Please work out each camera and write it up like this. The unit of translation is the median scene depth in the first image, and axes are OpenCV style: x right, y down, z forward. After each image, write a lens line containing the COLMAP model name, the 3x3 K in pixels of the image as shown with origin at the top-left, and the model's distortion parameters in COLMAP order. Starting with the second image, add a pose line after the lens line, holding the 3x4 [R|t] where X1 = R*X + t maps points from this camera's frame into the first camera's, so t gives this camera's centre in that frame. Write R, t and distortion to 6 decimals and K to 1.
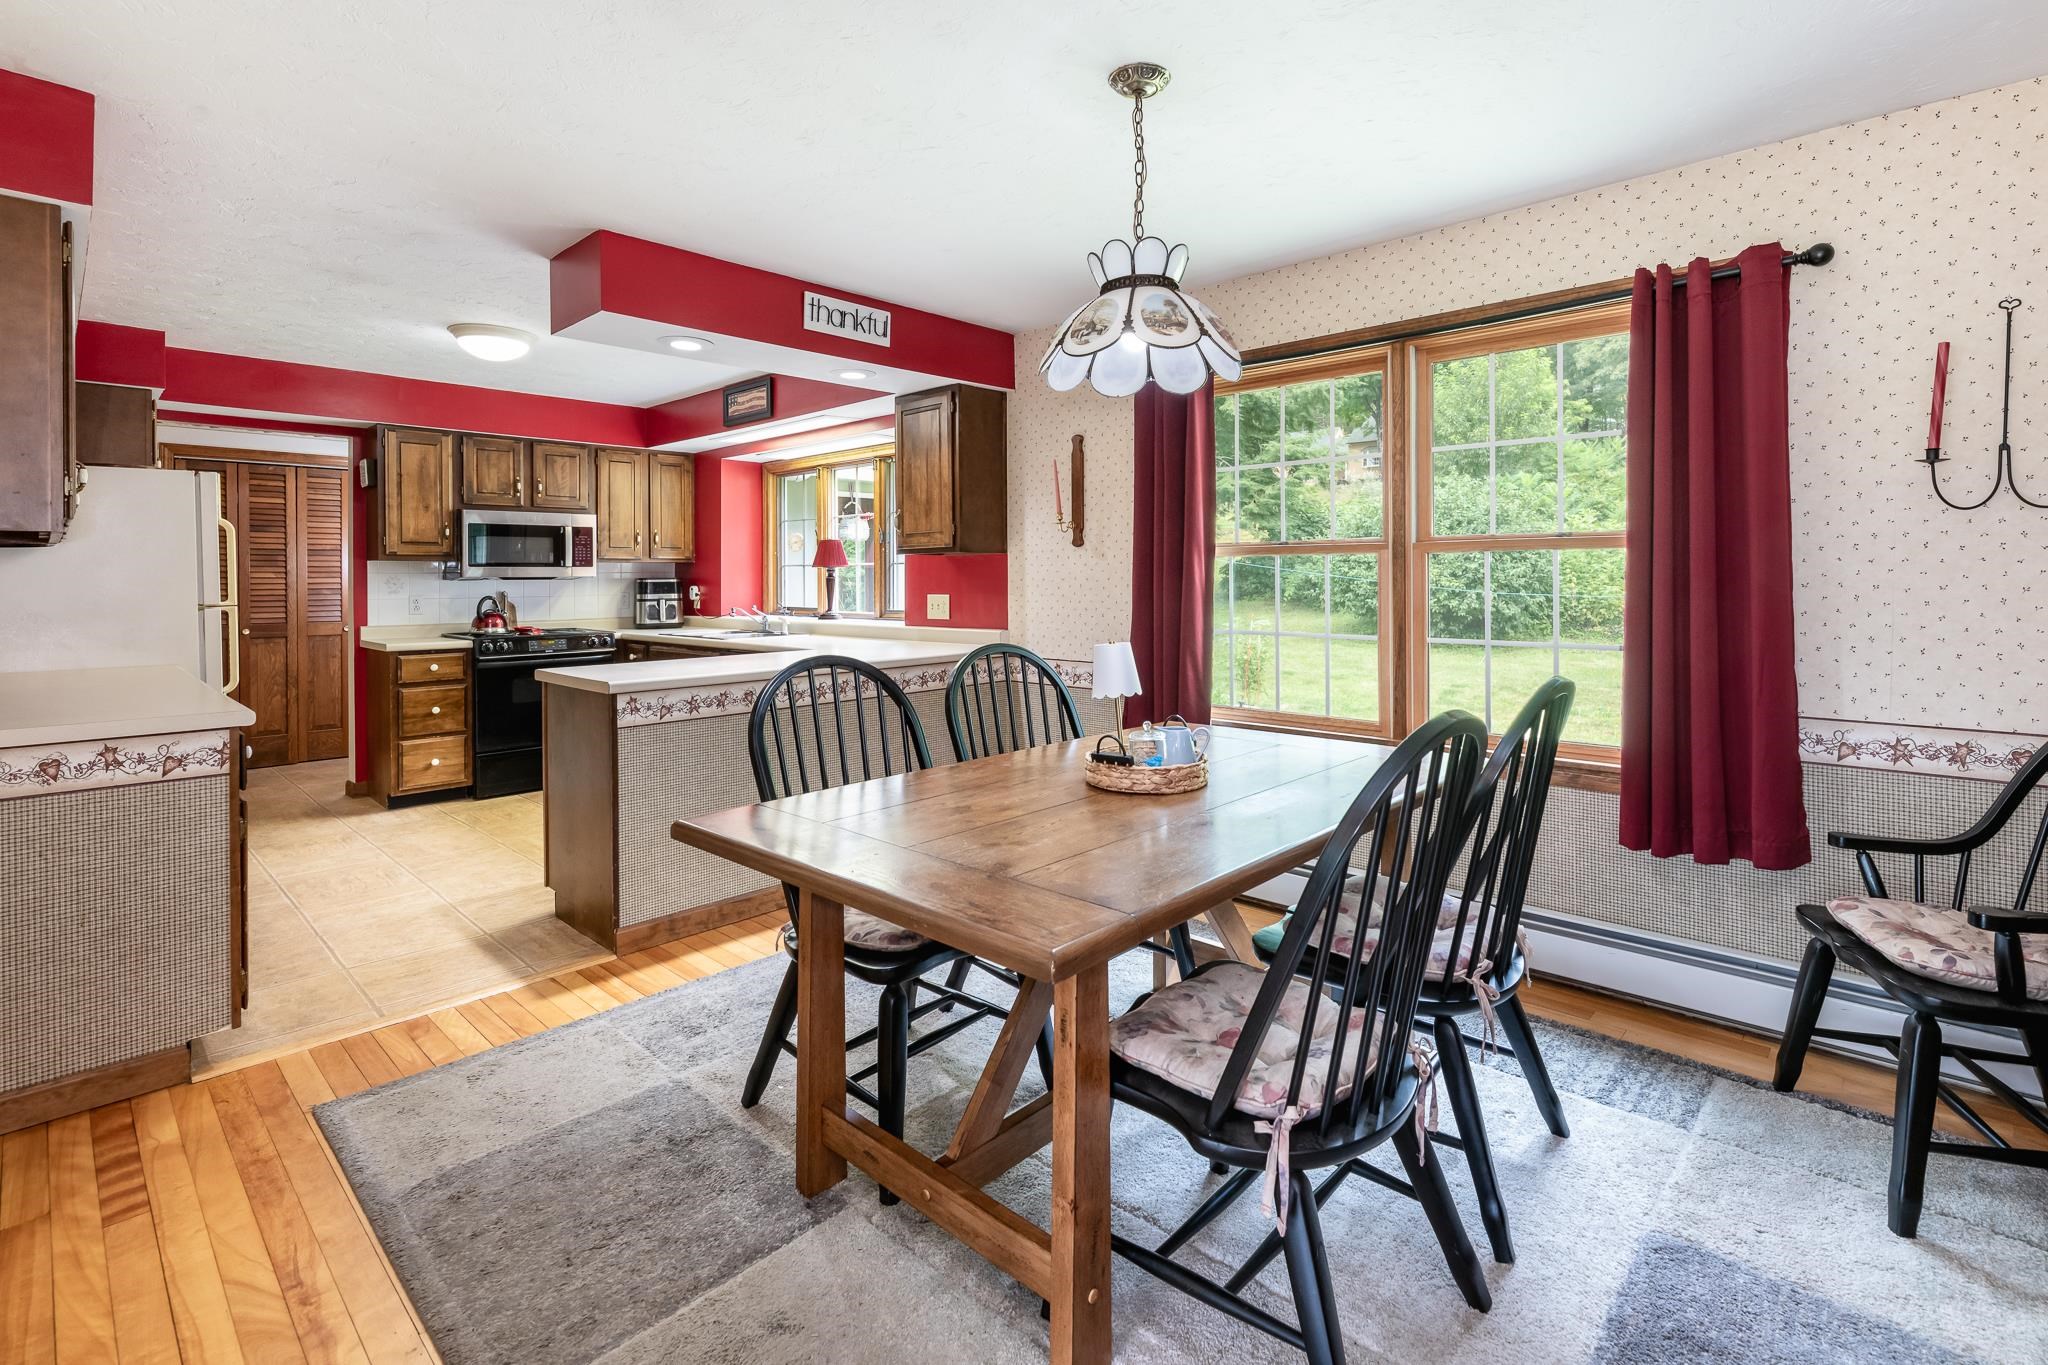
lens RADIAL K [[932.3, 0, 1055.6], [0, 932.3, 578.7], [0, 0, 1]] dist [-0.002281, 0.000879]
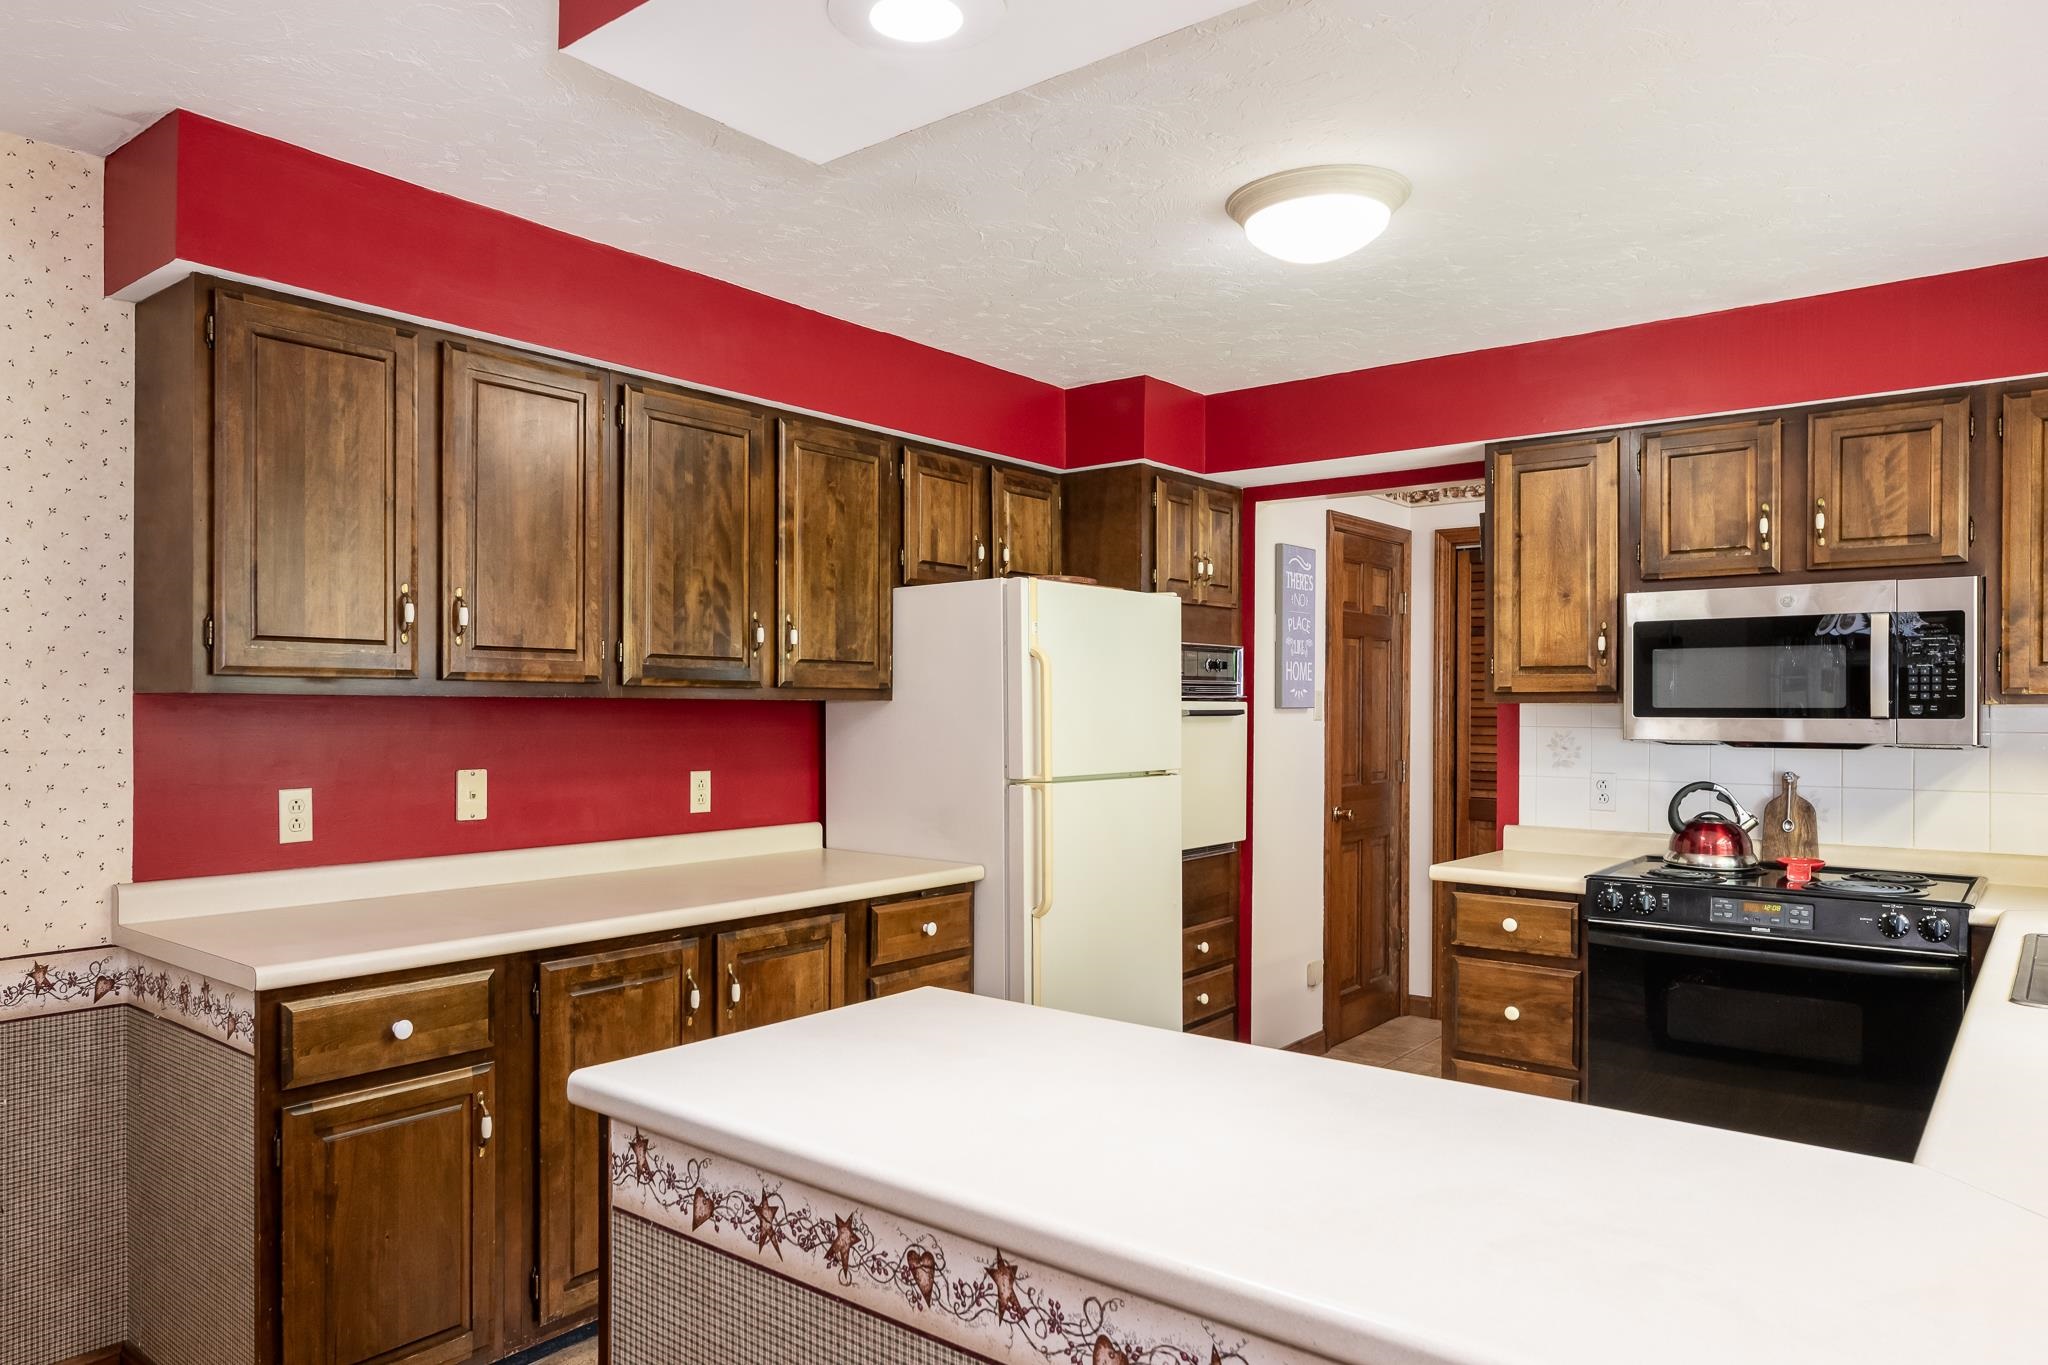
lens RADIAL K [[1340.3, 0, 895.8], [0, 1340.3, 708.8], [0, 0, 1]] dist [-0.000685, -0.003244]
pose [[0.019961, 0.007998, -0.999769, 0.022535], [-0.007209, 0.999943, 0.007855, -0.018306], [0.999775, 0.007051, 0.020017, 0.583644]]
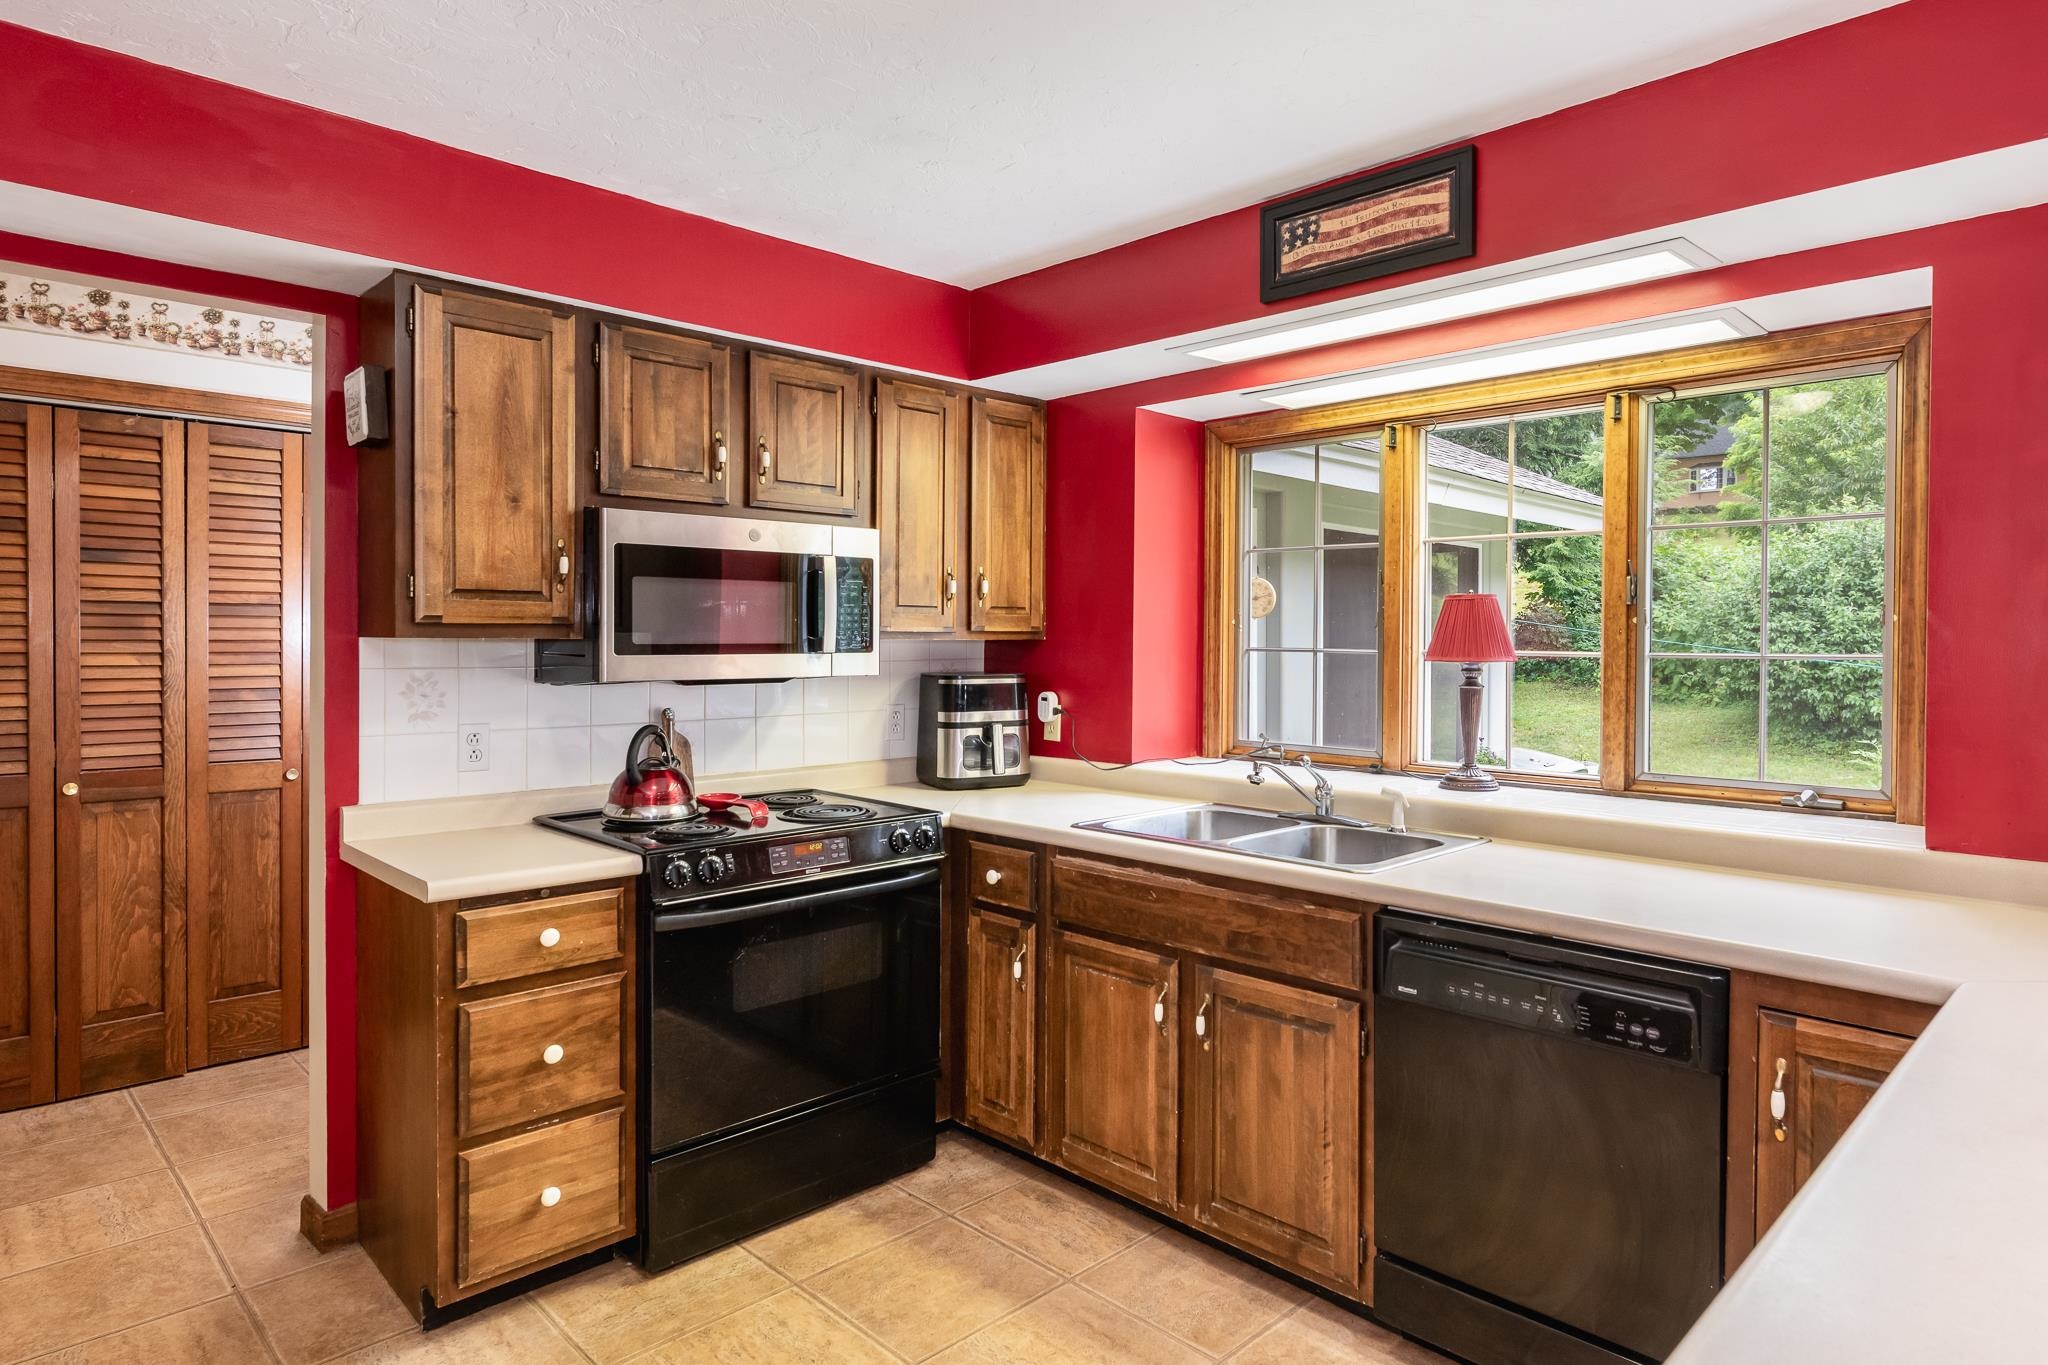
lens RADIAL K [[1169.8, 0, 1119.8], [0, 1169.8, 648.2], [0, 0, 1]] dist [-0.006327, 0.002621]
pose [[0.999827, 0.010785, -0.015158, -0.386210], [-0.010677, 0.999917, 0.007179, -0.020180], [0.015234, -0.007016, 0.999859, 0.482444]]
